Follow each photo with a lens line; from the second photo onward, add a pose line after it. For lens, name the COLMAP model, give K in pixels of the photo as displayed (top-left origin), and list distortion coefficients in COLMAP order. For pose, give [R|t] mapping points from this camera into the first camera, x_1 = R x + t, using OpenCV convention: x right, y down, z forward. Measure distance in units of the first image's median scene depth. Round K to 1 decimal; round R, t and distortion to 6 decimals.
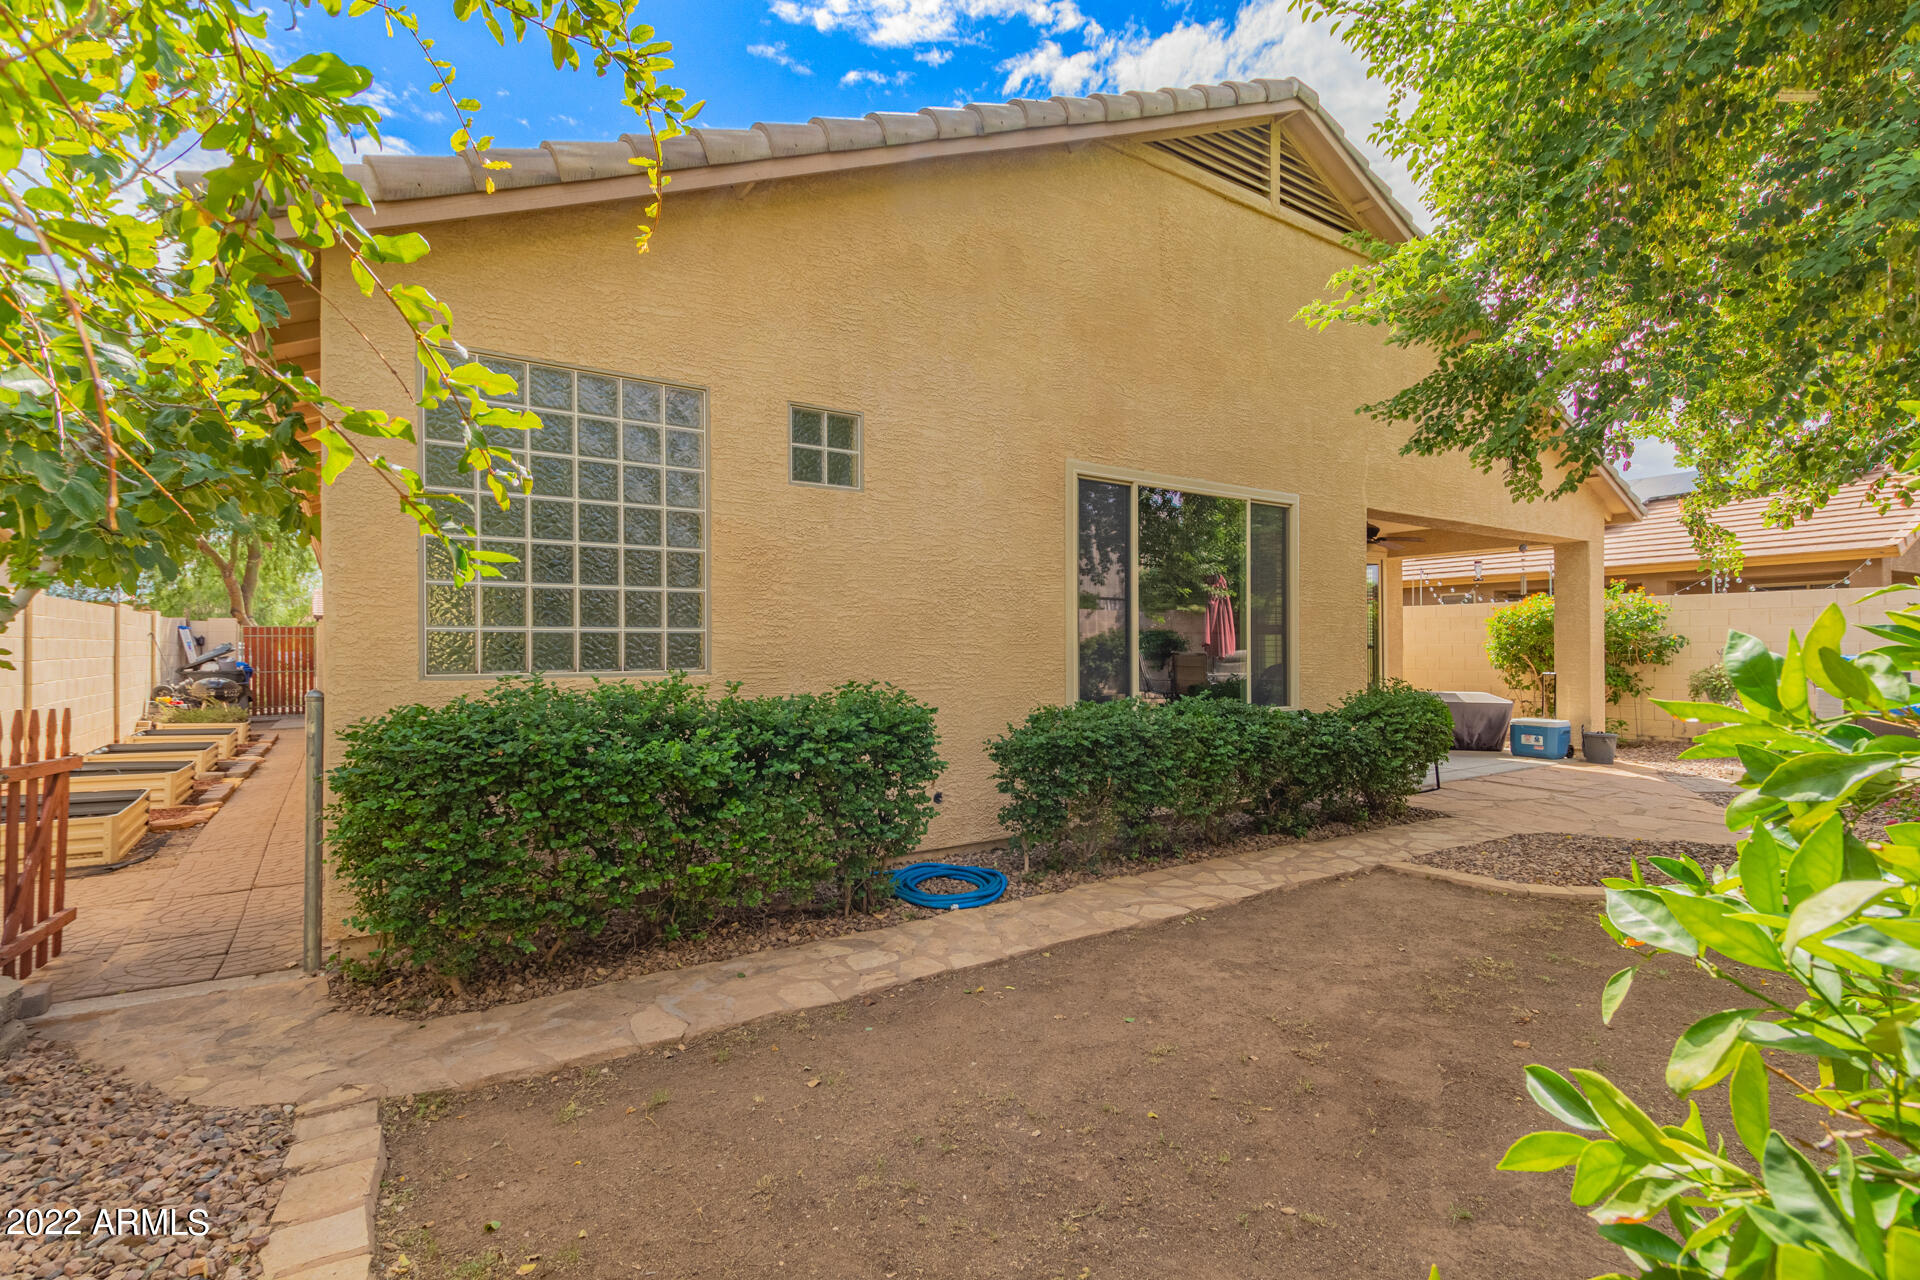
lens RADIAL K [[894.9, 0, 970.1], [0, 894.9, 647.5], [0, 0, 1]] dist [0.003963, -0.000798]
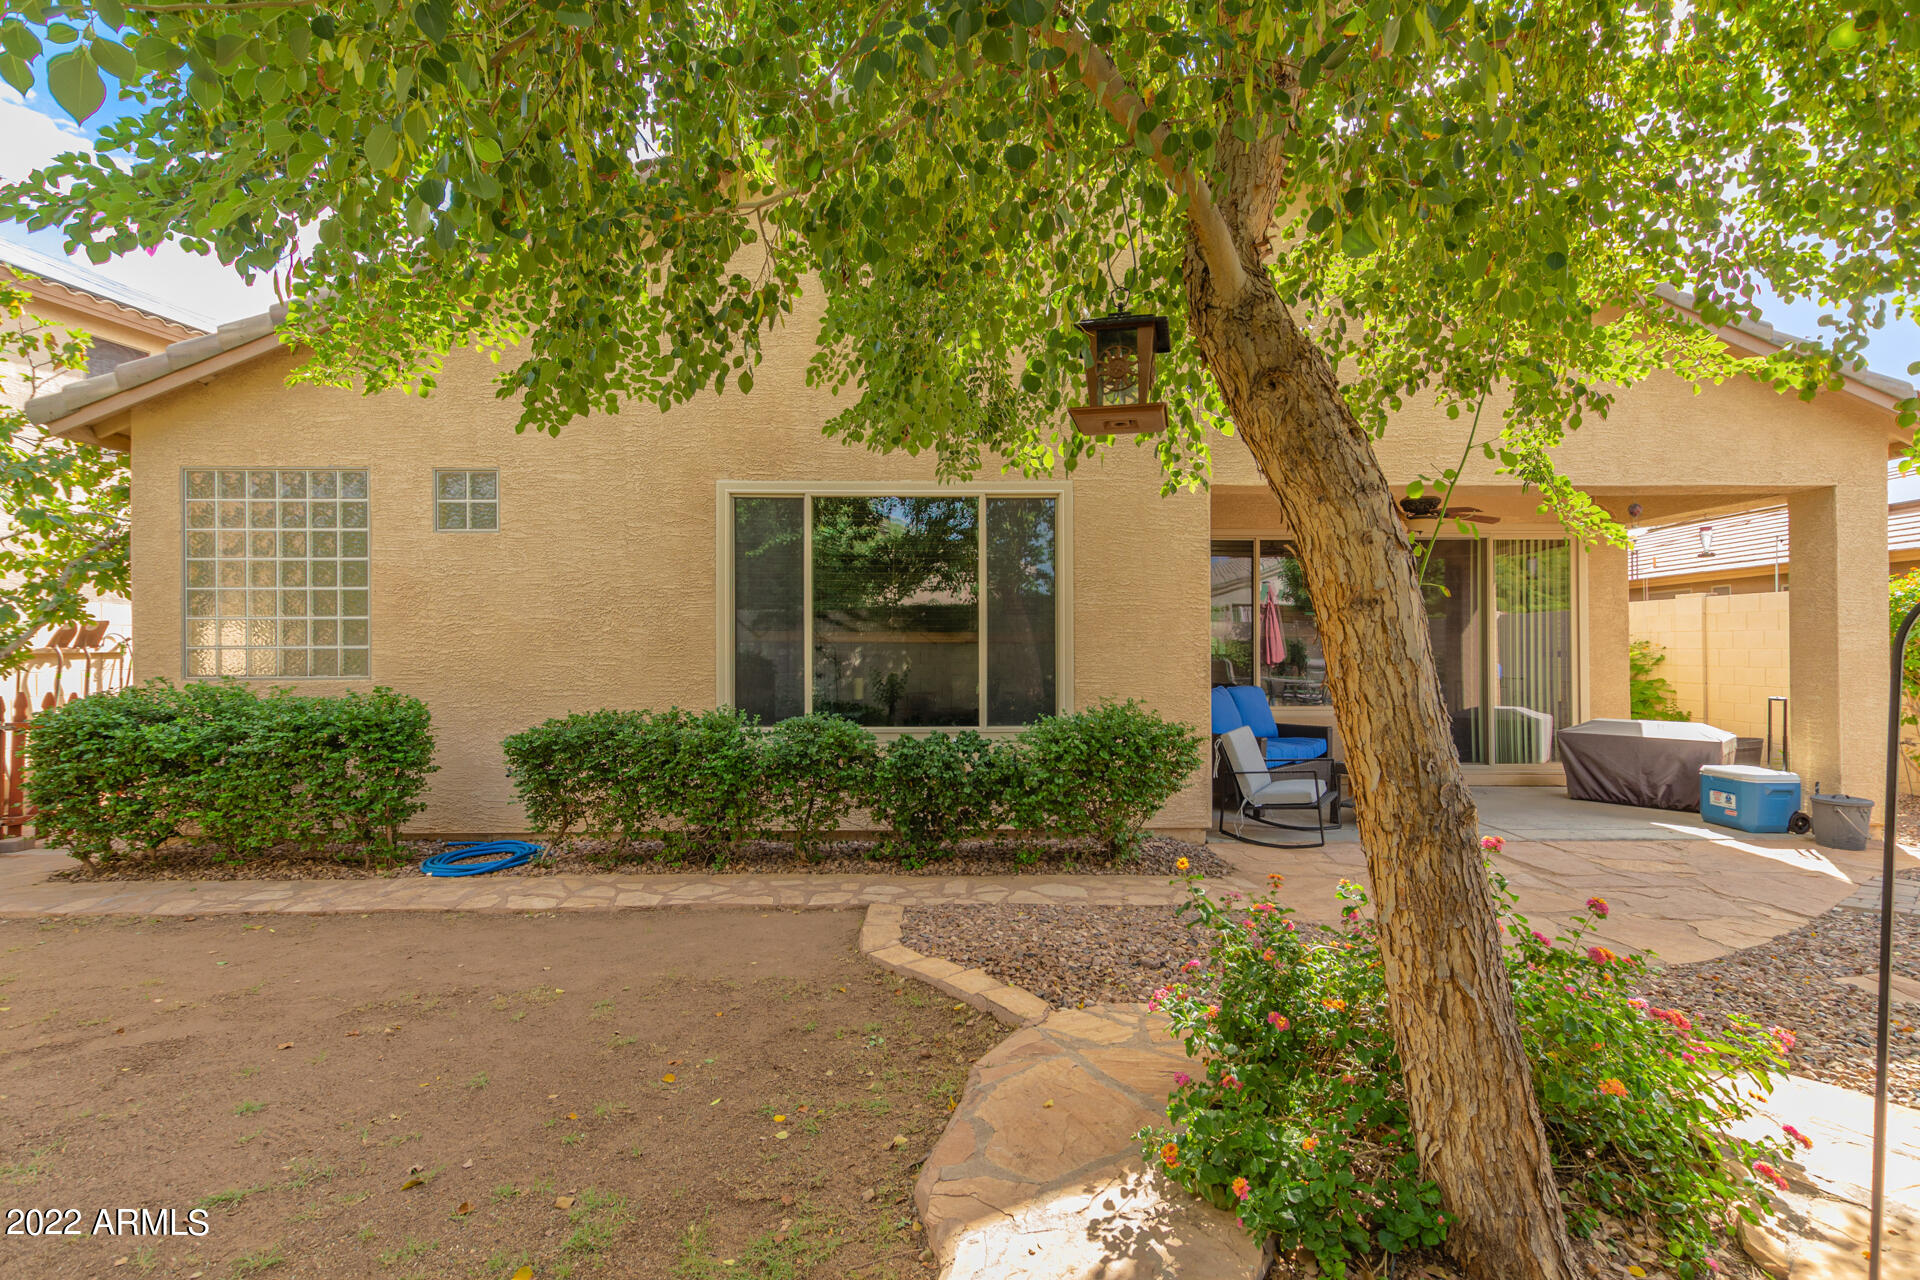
lens RADIAL K [[894.9, 0, 970.1], [0, 894.9, 647.5], [0, 0, 1]] dist [0.003963, -0.000798]
pose [[0.840428, -0.002047, -0.541920, 1.089216], [0.000510, 0.999995, -0.002986, -0.012723], [0.541923, 0.002234, 0.840425, 0.320832]]
